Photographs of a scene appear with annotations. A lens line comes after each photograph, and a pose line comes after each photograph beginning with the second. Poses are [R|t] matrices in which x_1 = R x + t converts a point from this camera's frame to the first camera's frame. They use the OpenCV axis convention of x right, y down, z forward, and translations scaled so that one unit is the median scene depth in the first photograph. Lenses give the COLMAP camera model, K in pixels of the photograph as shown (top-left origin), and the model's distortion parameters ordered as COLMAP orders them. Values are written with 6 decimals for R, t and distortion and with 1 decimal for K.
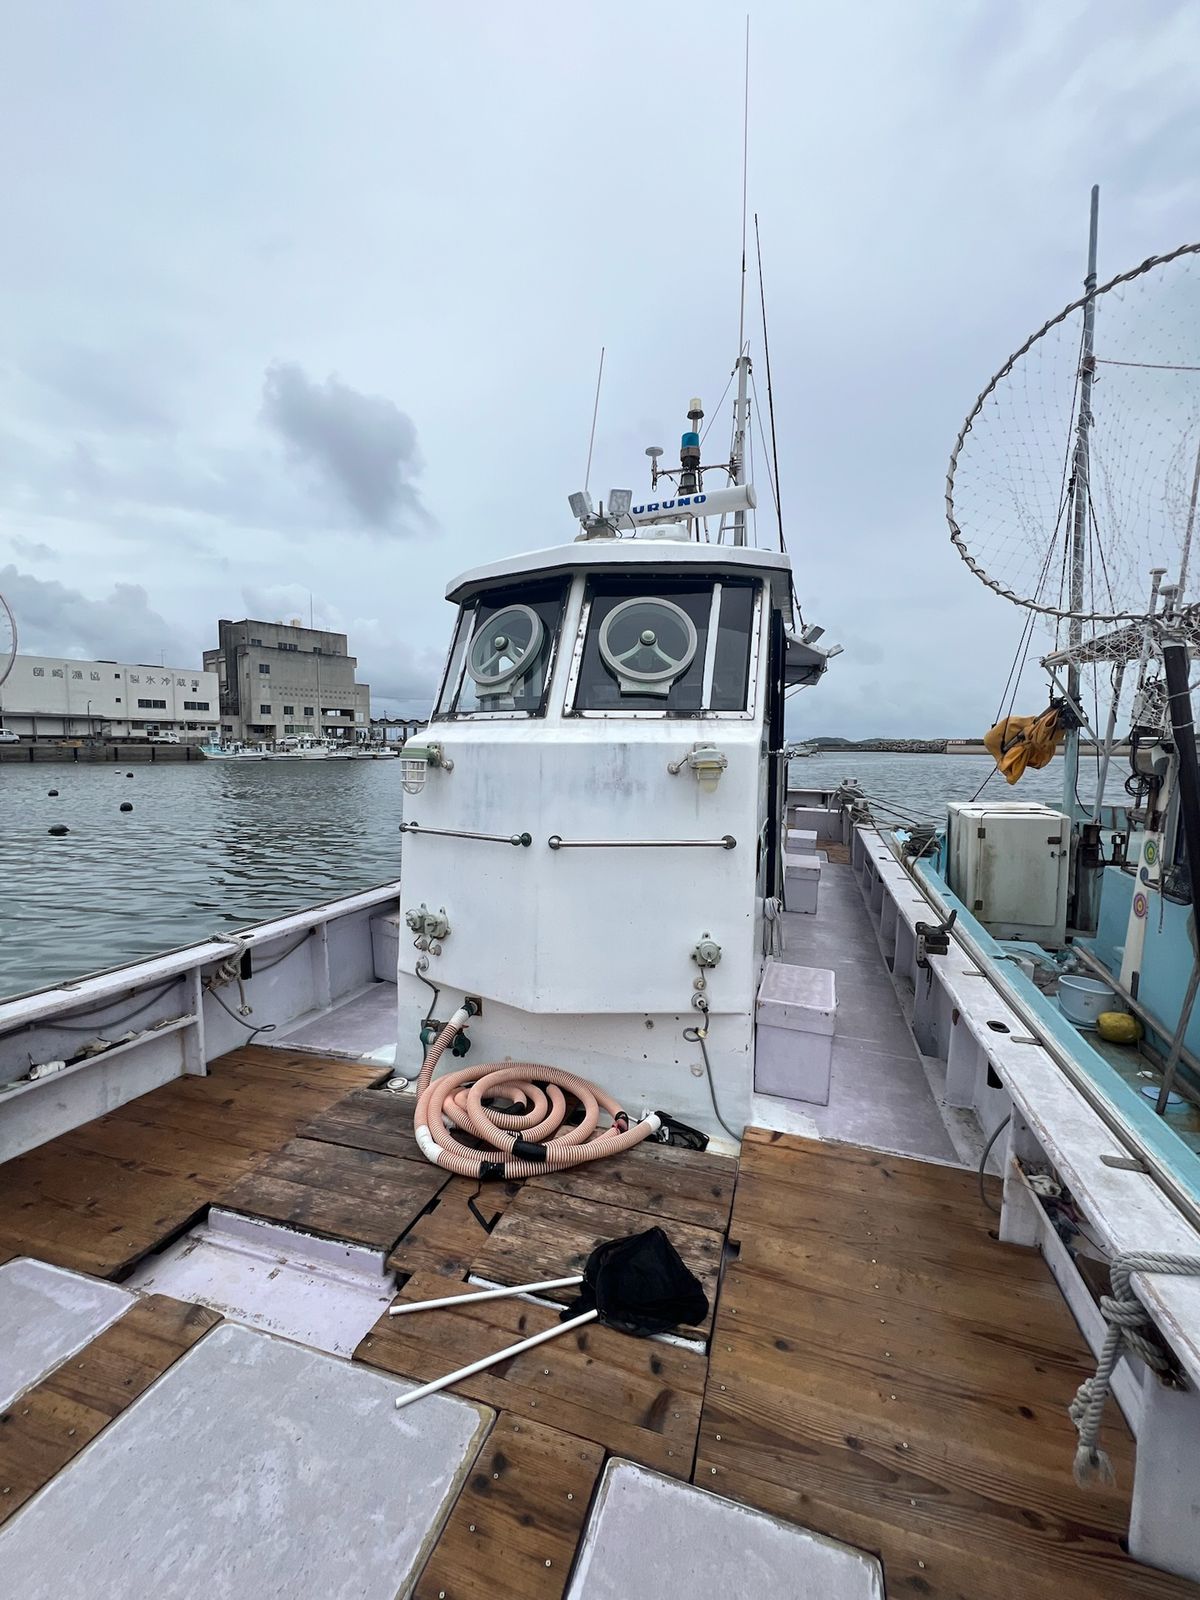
lens RADIAL K [[711.1, 0, 600.0], [0, 711.1, 800.0], [0, 0, 1]] dist [0.000313, 0.000031]
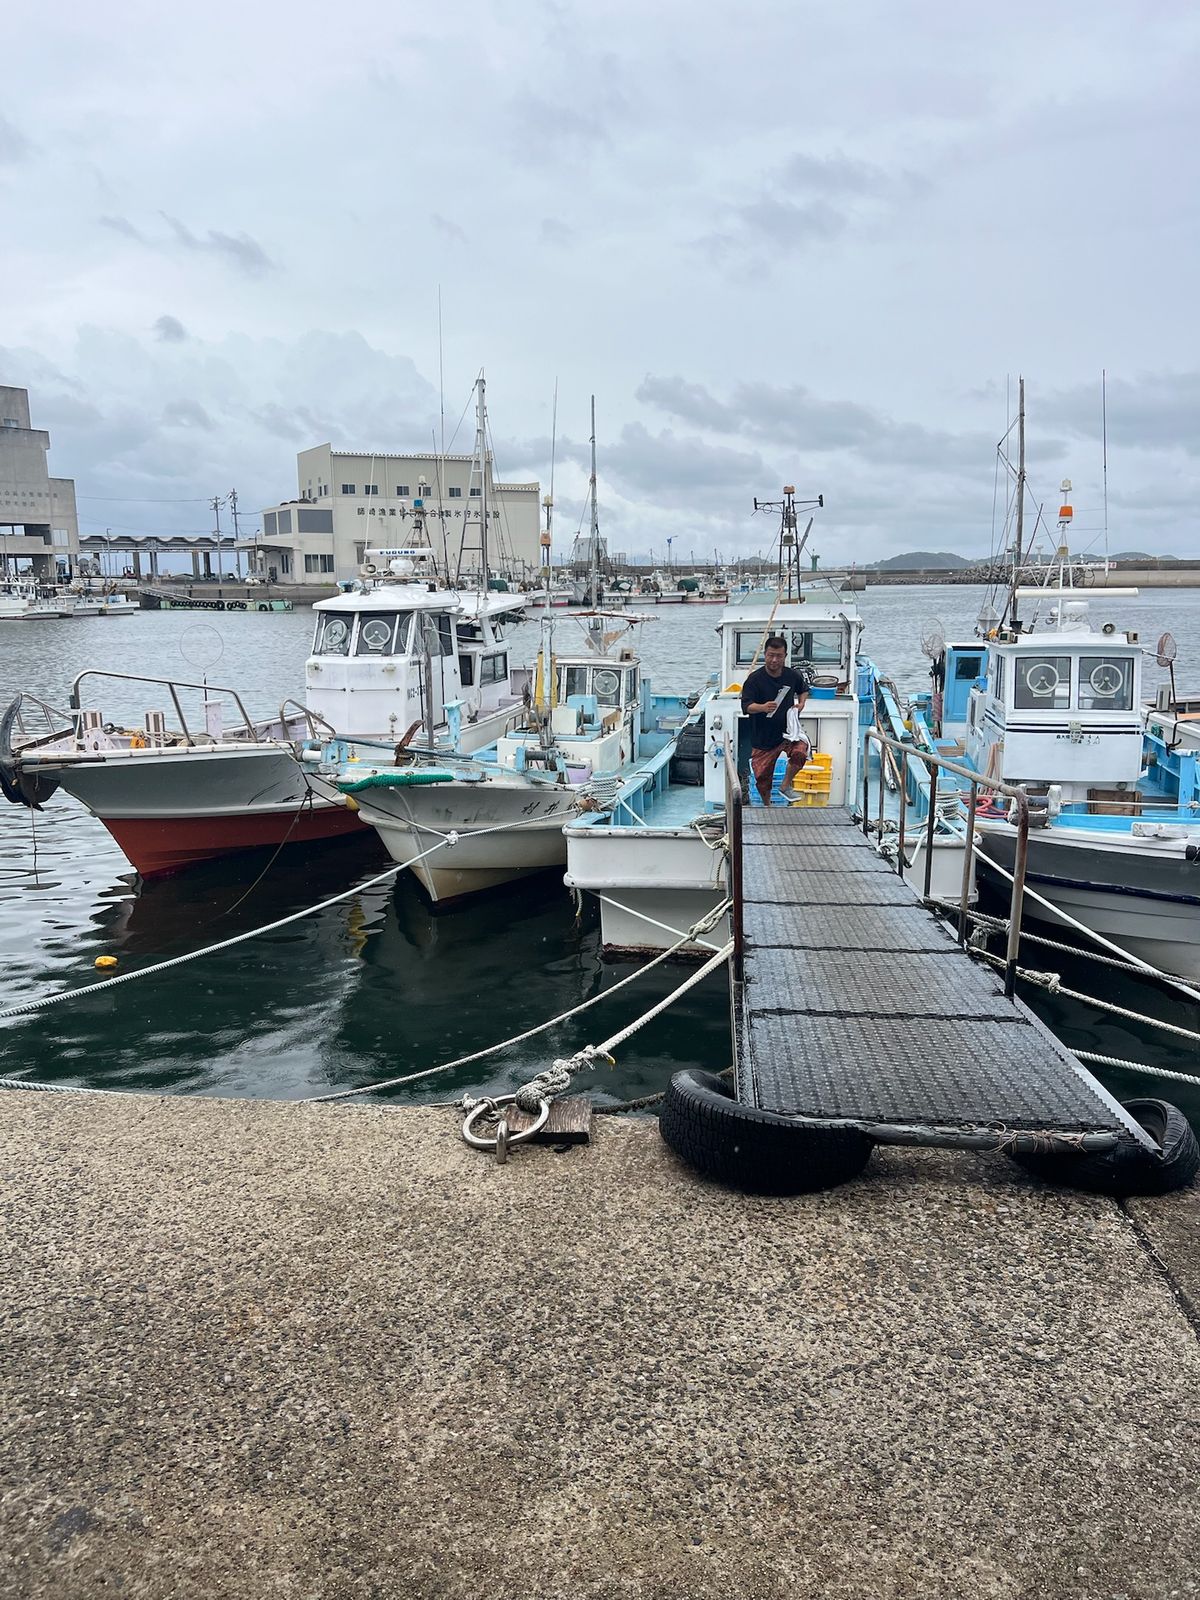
lens RADIAL K [[1178.5, 0, 600.0], [0, 1178.5, 800.0], [0, 0, 1]] dist [0.109692, 0.000945]
pose [[0.996009, -0.026969, 0.085082, 0.656716], [0.018175, 0.994568, 0.102490, 0.017050], [-0.087384, -0.100535, 0.991089, -5.102398]]
